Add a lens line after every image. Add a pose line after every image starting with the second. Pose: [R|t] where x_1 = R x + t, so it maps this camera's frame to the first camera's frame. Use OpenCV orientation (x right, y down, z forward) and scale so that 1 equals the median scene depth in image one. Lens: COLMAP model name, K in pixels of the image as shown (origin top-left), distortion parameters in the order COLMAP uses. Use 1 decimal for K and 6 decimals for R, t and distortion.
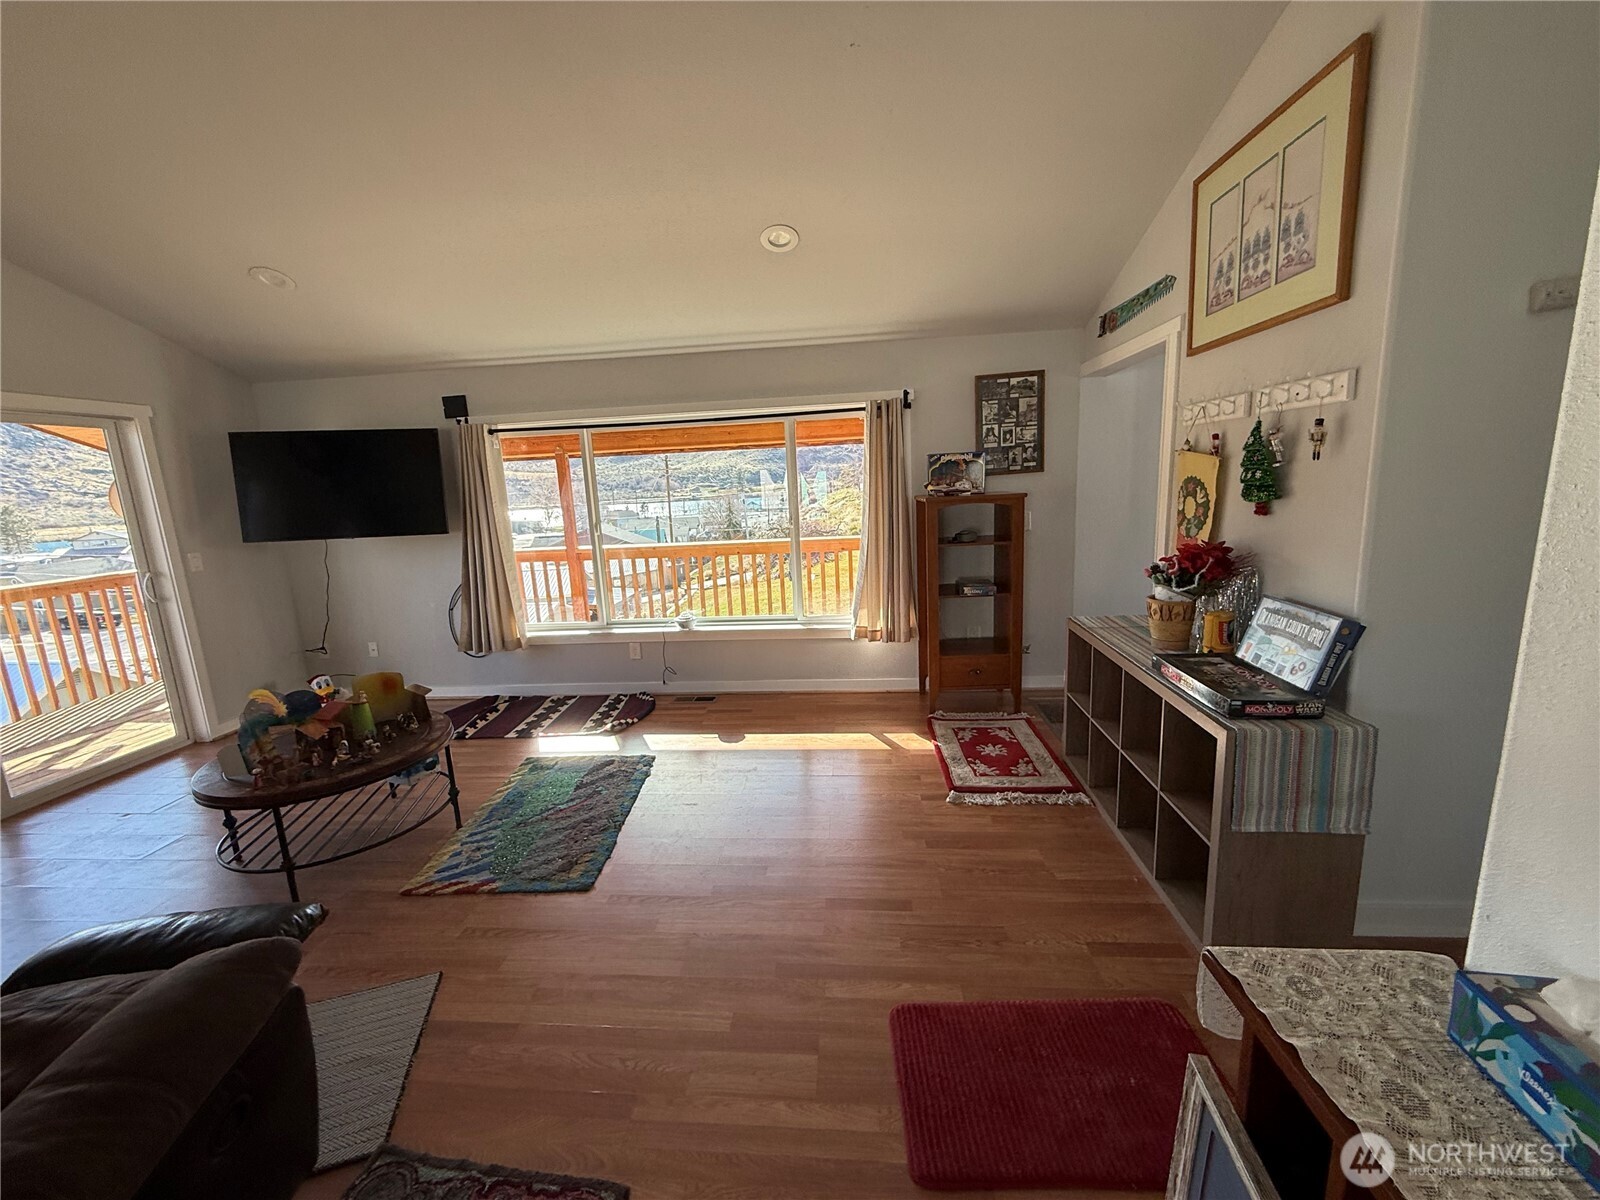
lens RADIAL K [[633.0, 0, 796.0], [0, 633.0, 598.0], [0, 0, 1]] dist [-0.001951, 0.000217]
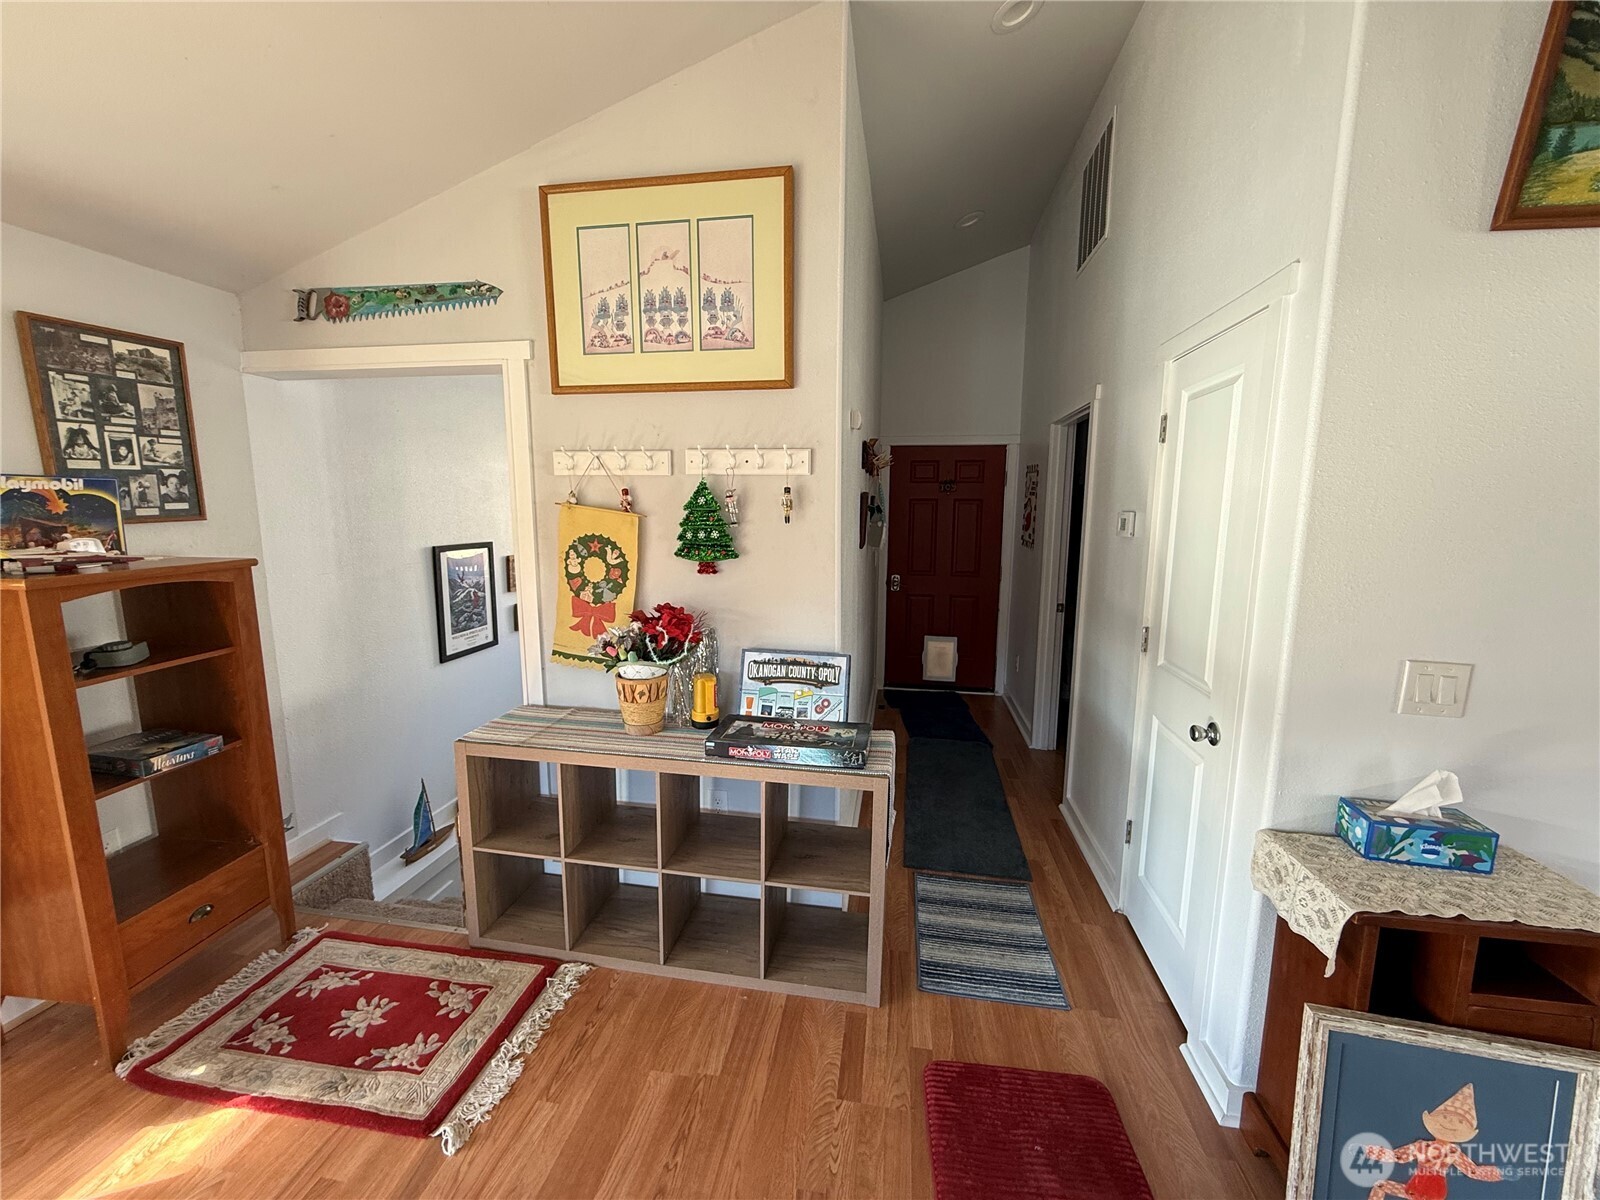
lens RADIAL K [[633.0, 0, 796.0], [0, 633.0, 598.0], [0, 0, 1]] dist [-0.001951, 0.000217]
pose [[0.076386, -0.099745, 0.992077, -0.163675], [0.172702, 0.981268, 0.085361, -0.095900], [-0.982008, 0.164813, 0.092181, 0.477844]]
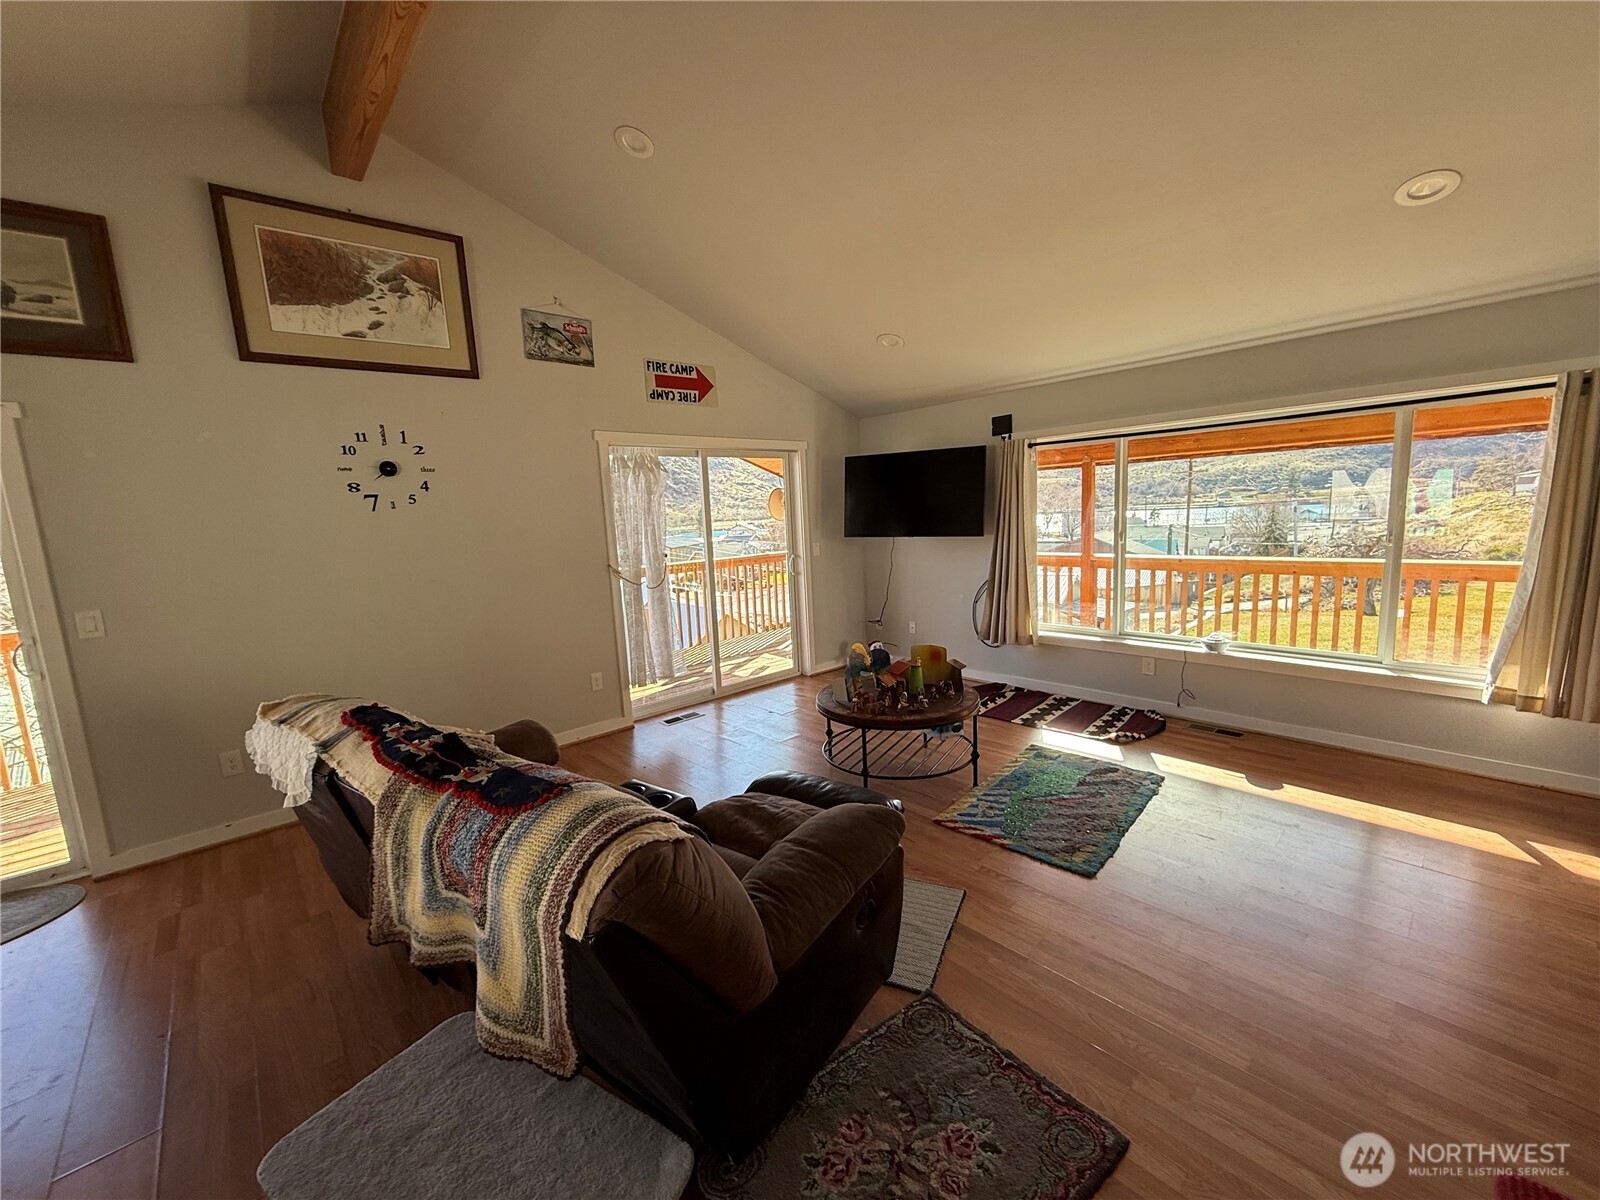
lens RADIAL K [[633.0, 0, 796.0], [0, 633.0, 598.0], [0, 0, 1]] dist [-0.001951, 0.000217]
pose [[0.735634, 0.104695, -0.669239, -0.020822], [-0.110241, 0.993316, 0.034216, 0.009735], [0.668348, 0.048607, 0.742259, -0.093839]]
